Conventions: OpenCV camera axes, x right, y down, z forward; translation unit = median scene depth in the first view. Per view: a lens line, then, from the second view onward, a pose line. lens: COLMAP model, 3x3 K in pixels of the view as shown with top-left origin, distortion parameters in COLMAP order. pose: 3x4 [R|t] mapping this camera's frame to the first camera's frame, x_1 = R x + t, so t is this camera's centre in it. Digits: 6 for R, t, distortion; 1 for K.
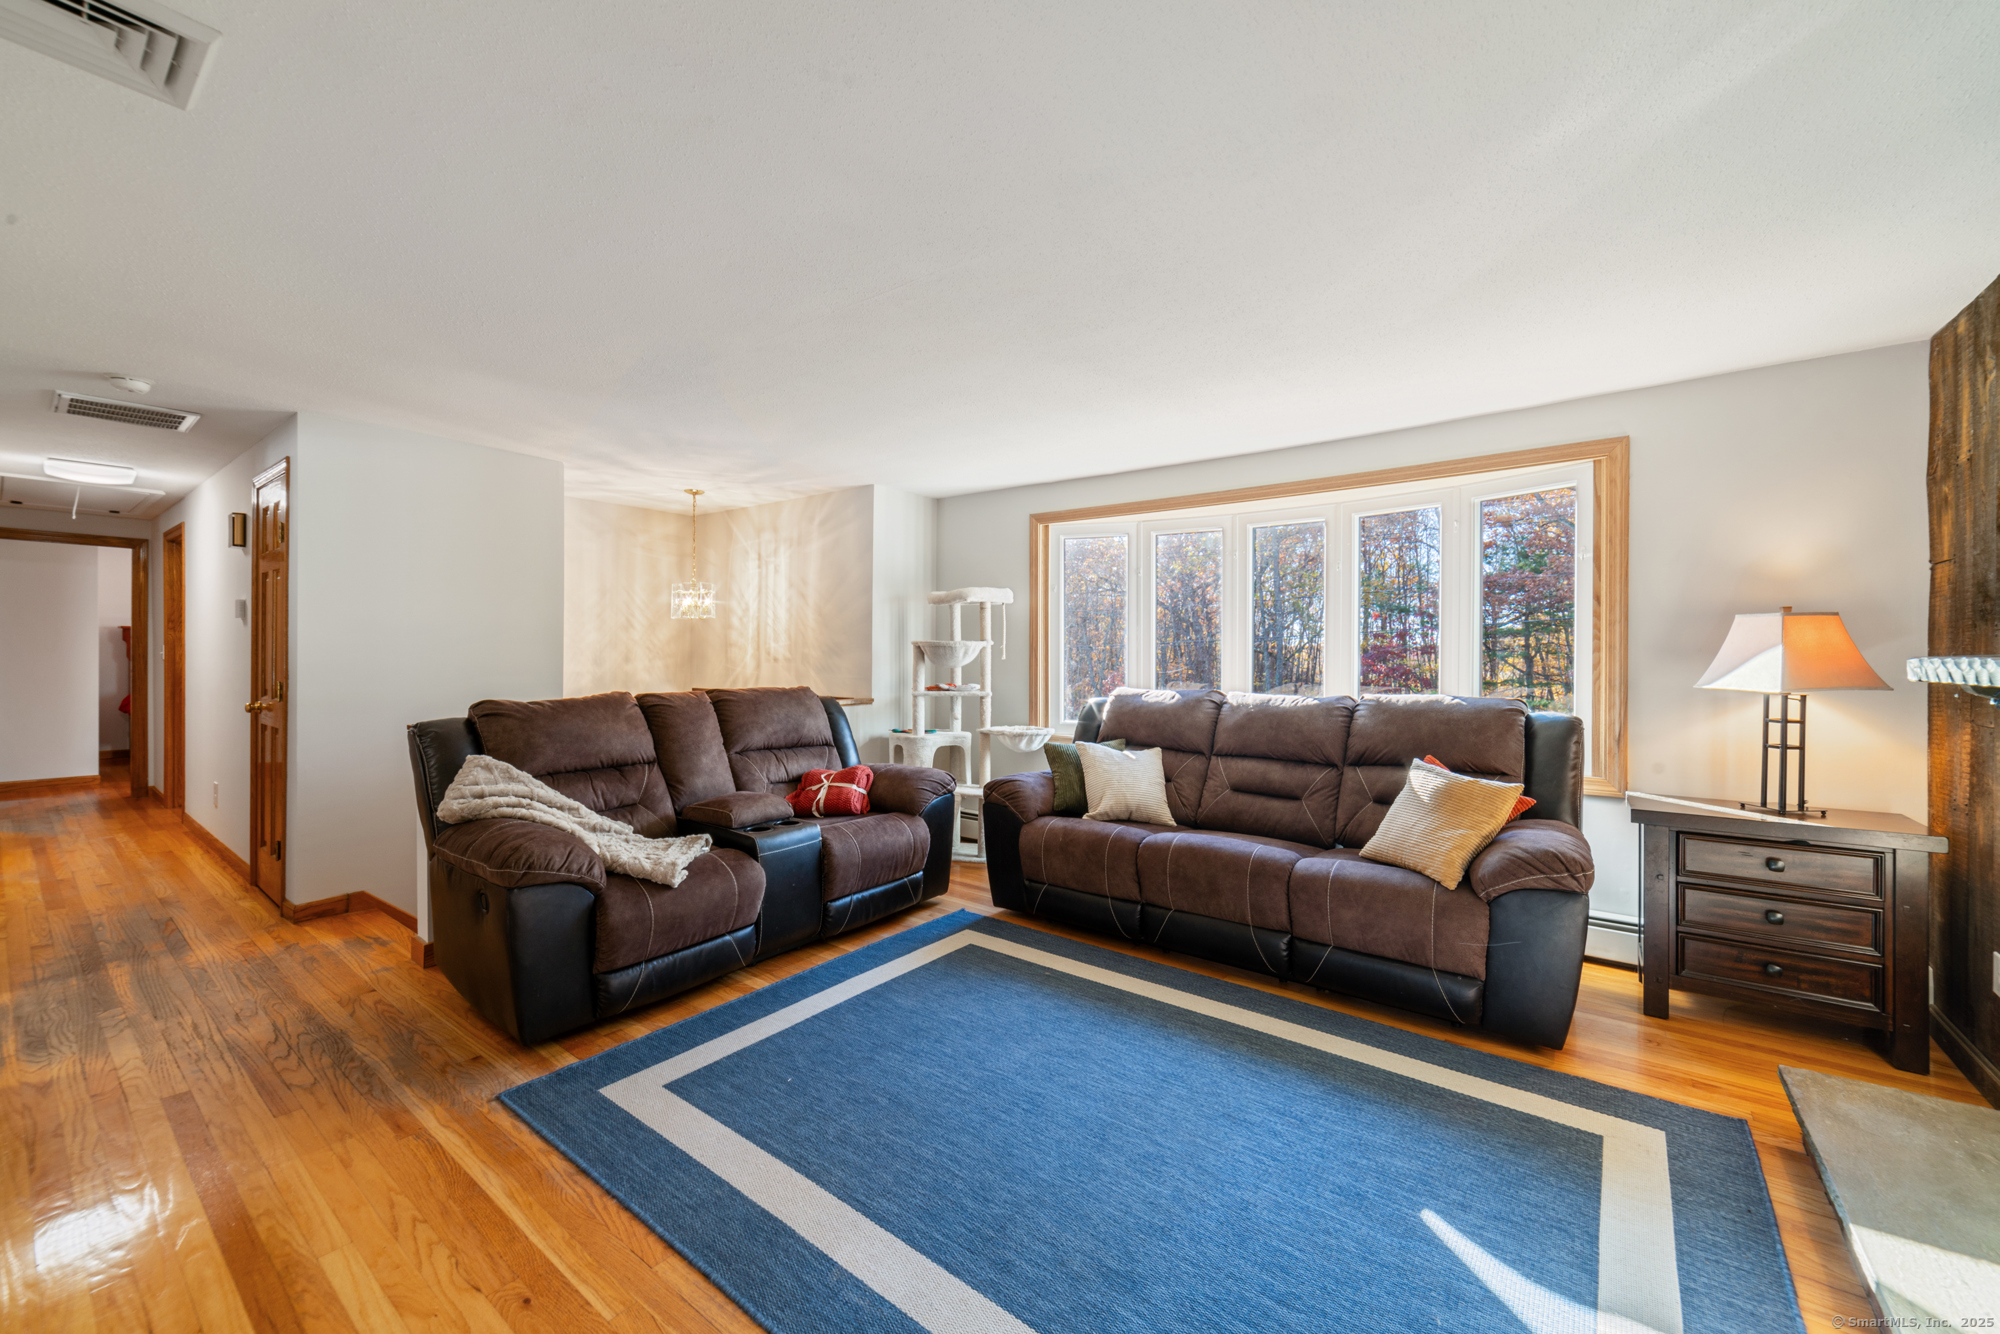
lens RADIAL K [[781.2, 0, 1003.3], [0, 781.2, 666.9], [0, 0, 1]] dist [-0.000846, -0.000092]
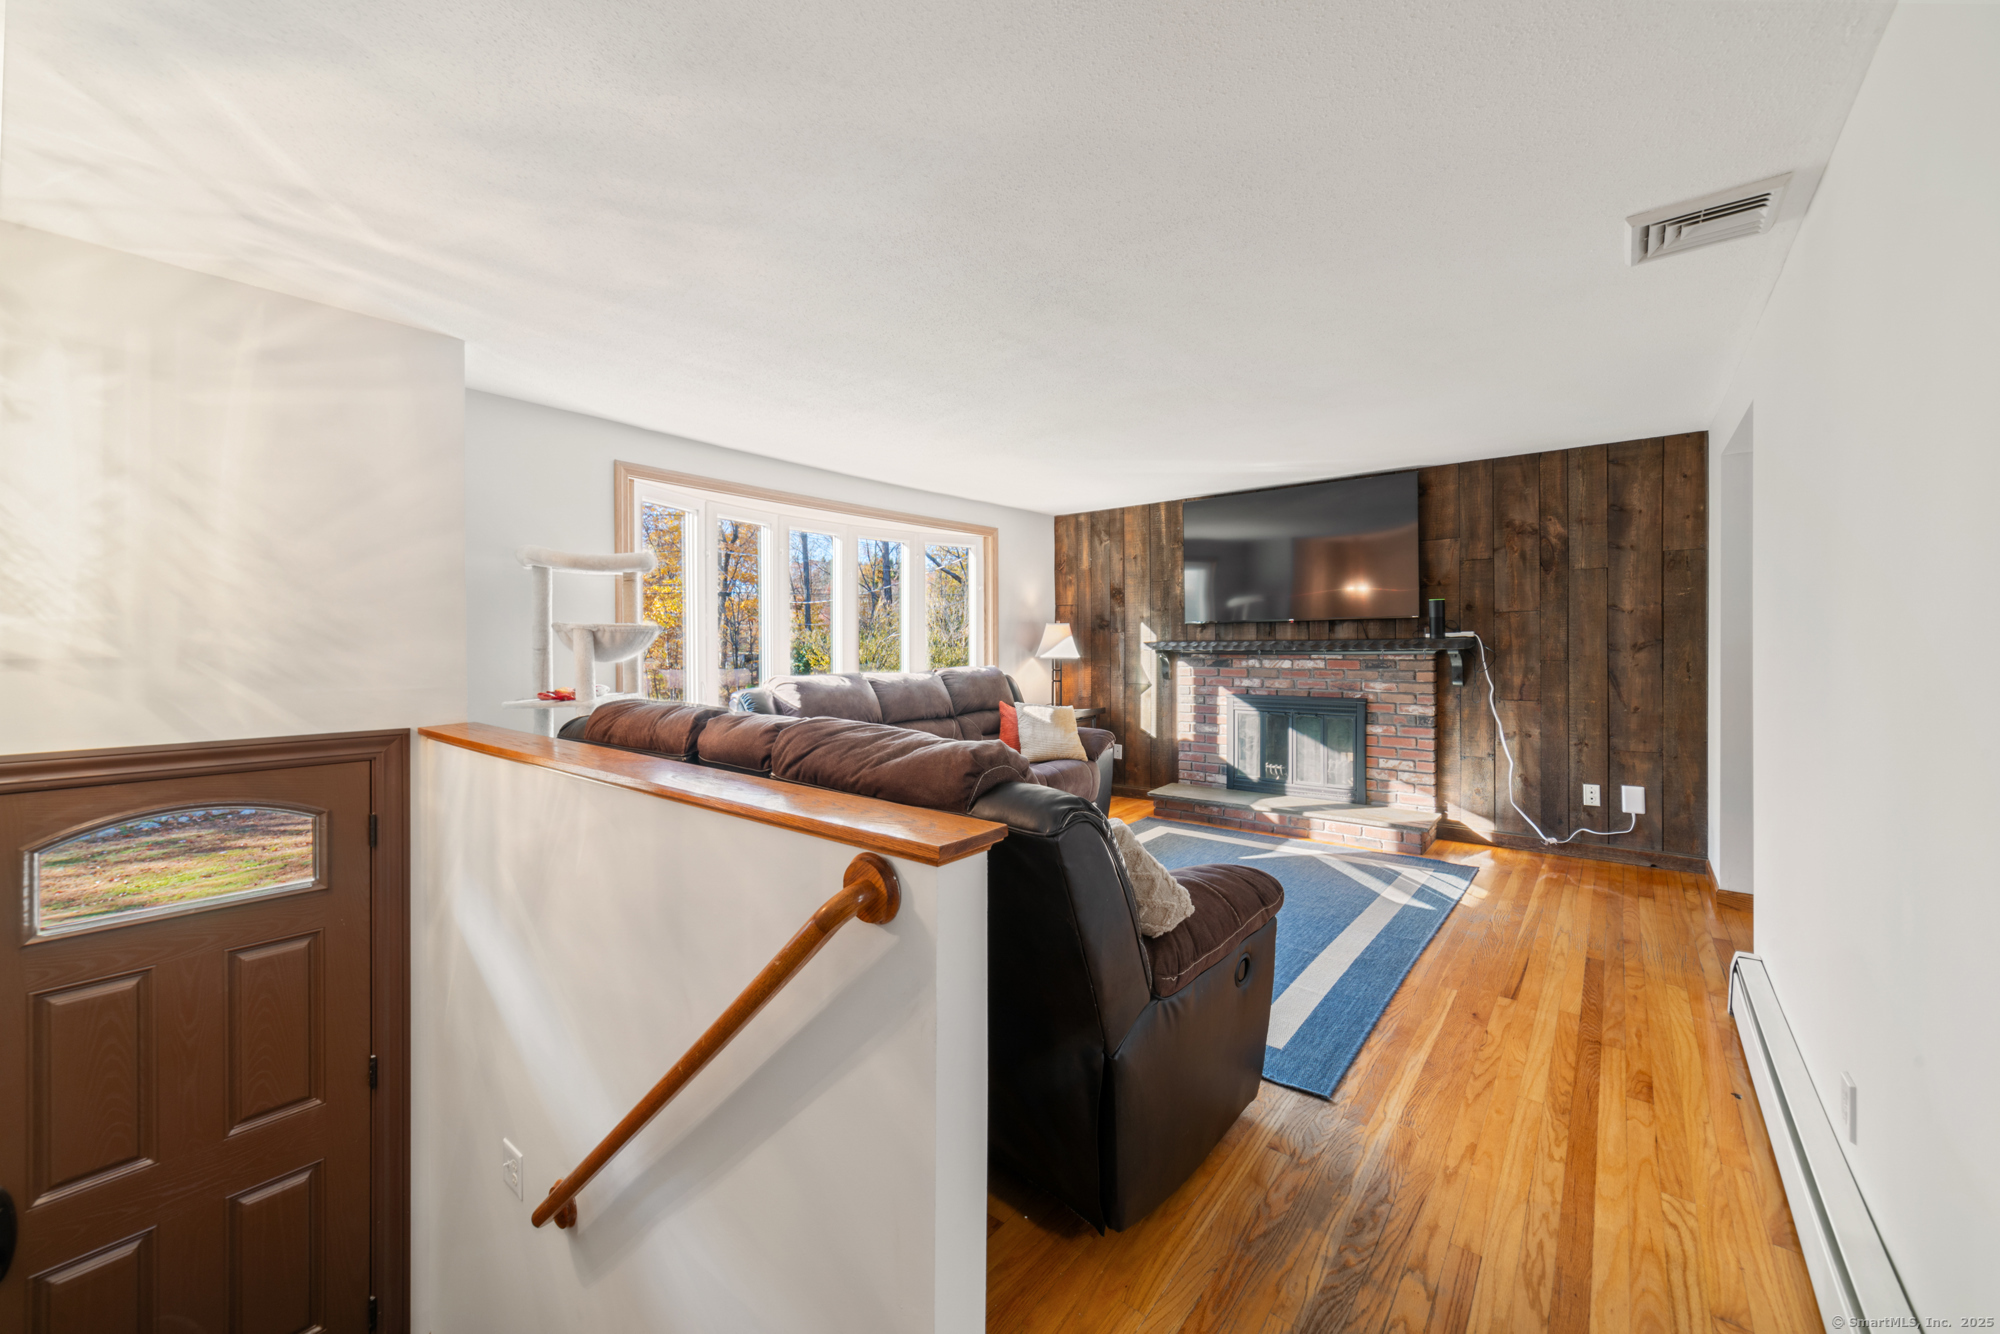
lens RADIAL K [[779.3, 0, 987.8], [0, 779.3, 653.5], [0, 0, 1]] dist [-0.001268, -0.000154]
pose [[0.028764, -0.018989, 0.999406, -1.277114], [0.018157, 0.999665, 0.018471, -0.024058], [-0.999421, 0.017615, 0.029099, 1.092277]]
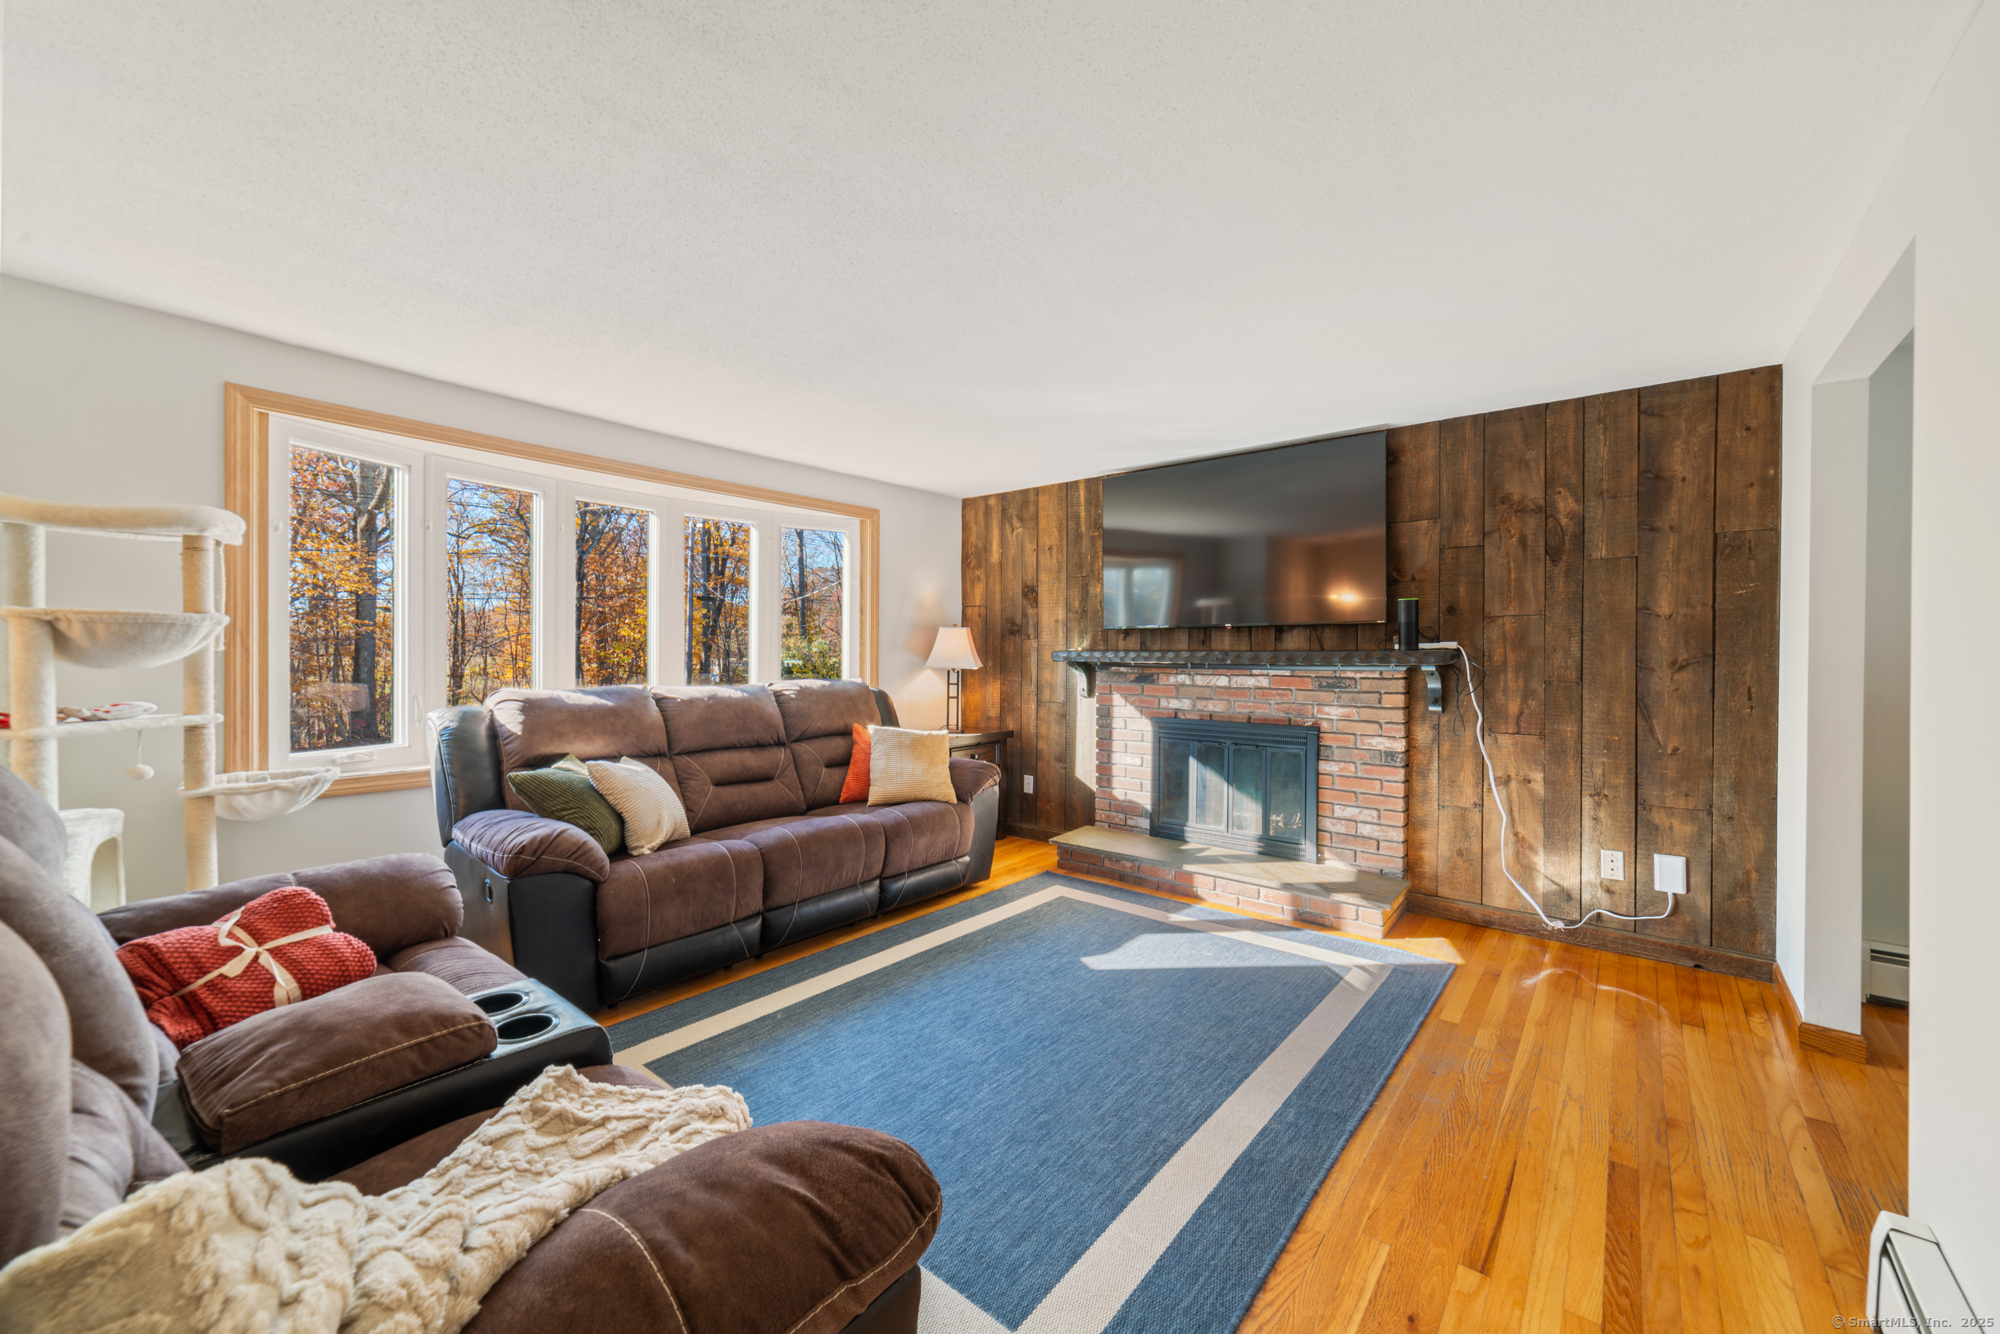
lens RADIAL K [[774.6, 0, 991.9], [0, 774.6, 661.3], [0, 0, 1]] dist [-0.000286, 0.000015]
pose [[0.036835, -0.016365, 0.999187, -0.856078], [0.006003, 0.999851, 0.016154, -0.014227], [-0.999303, 0.005403, 0.036927, 0.802340]]
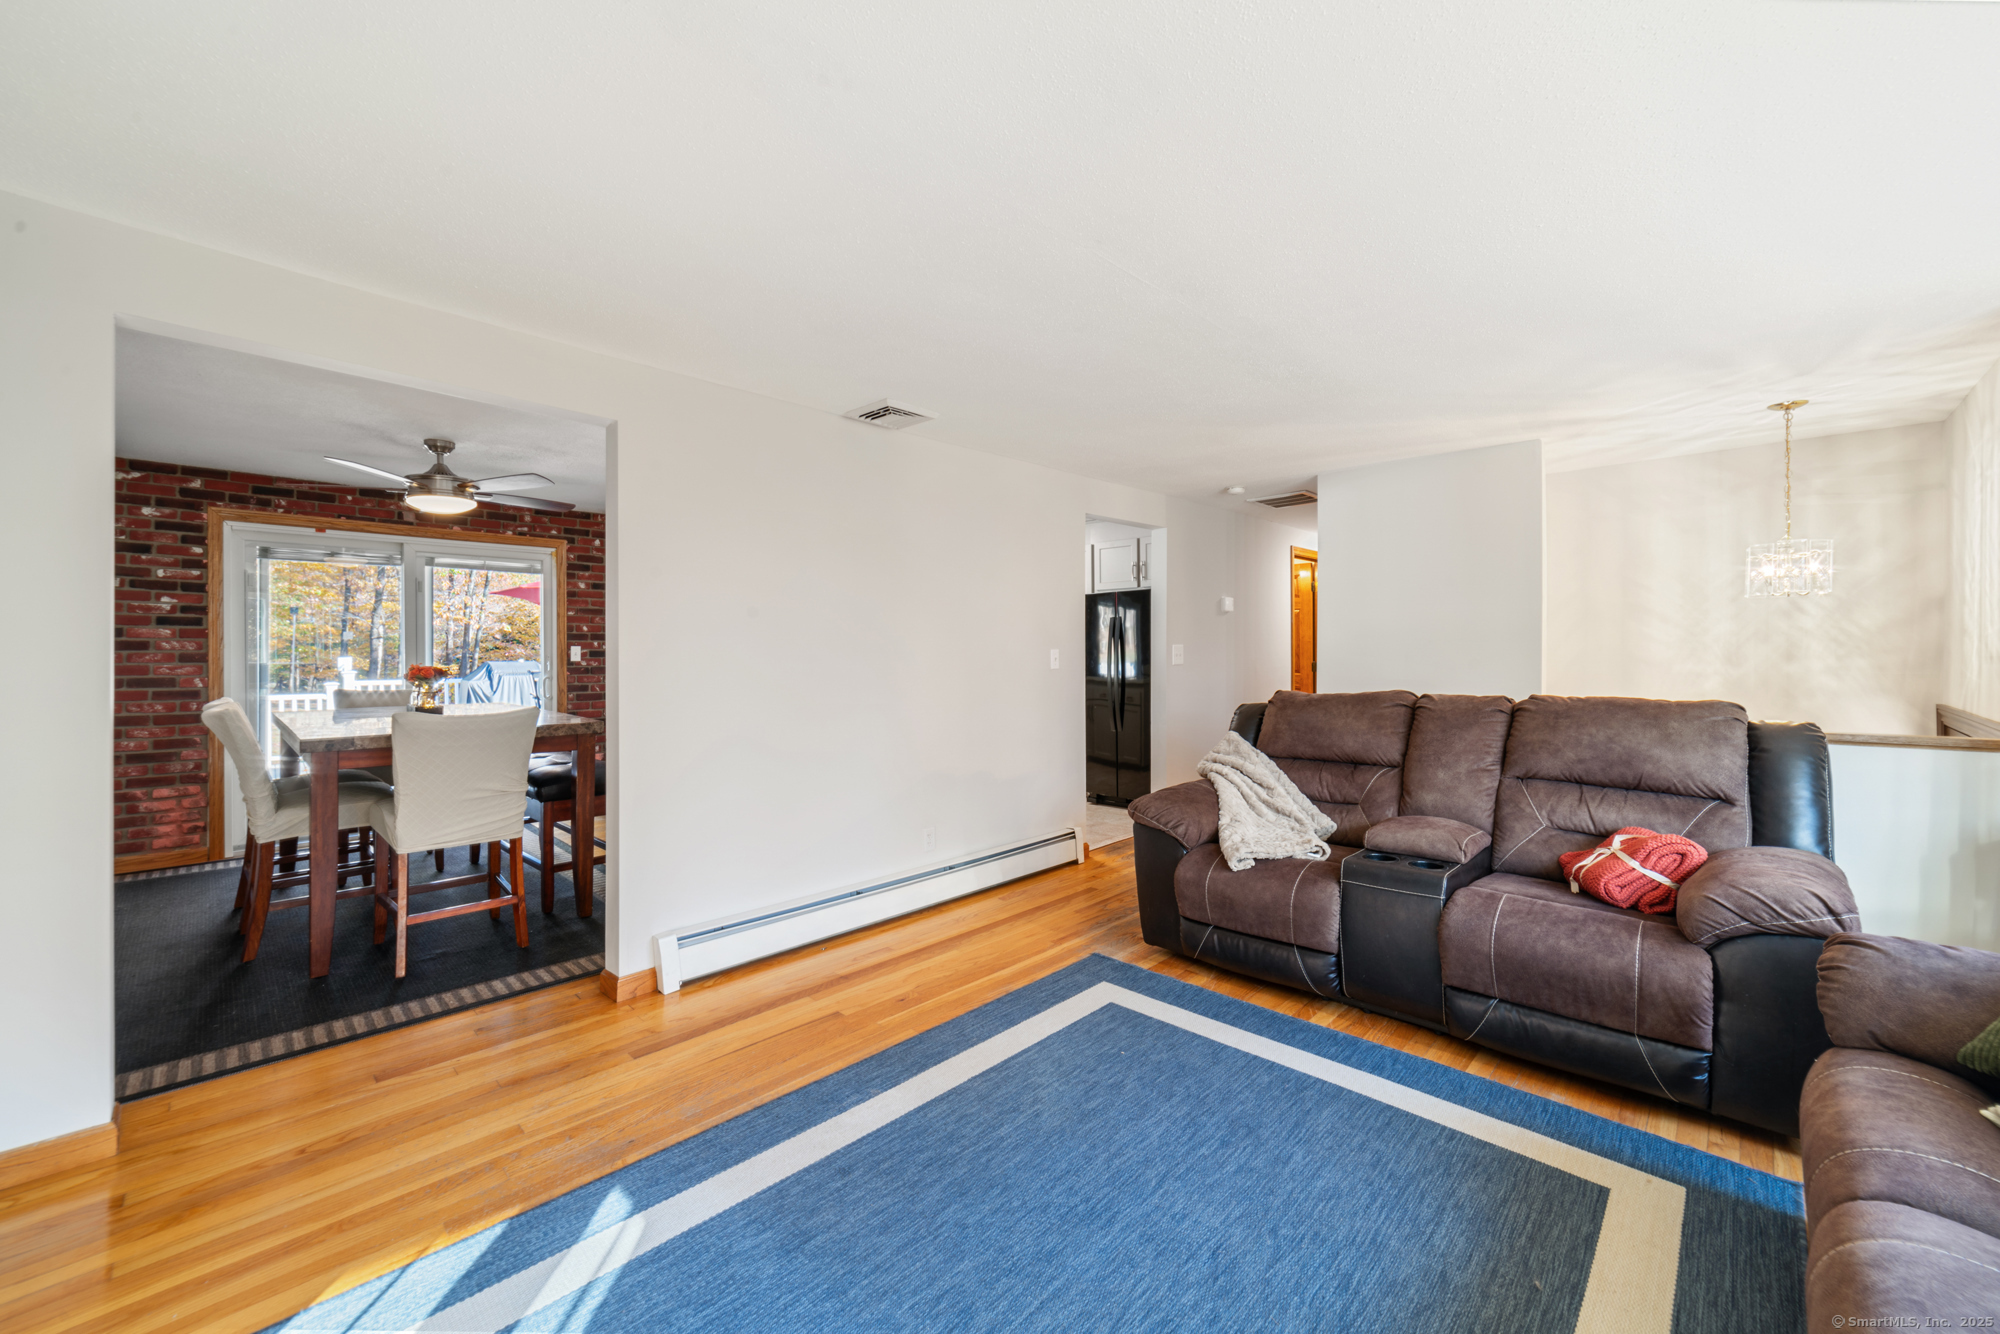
lens RADIAL K [[774.6, 0, 991.9], [0, 774.6, 661.3], [0, 0, 1]] dist [-0.000286, 0.000015]
pose [[-0.124805, 0.006199, -0.992162, 0.646861], [-0.010002, 0.999922, 0.007506, -0.007669], [0.992131, 0.010861, -0.124733, 0.776499]]
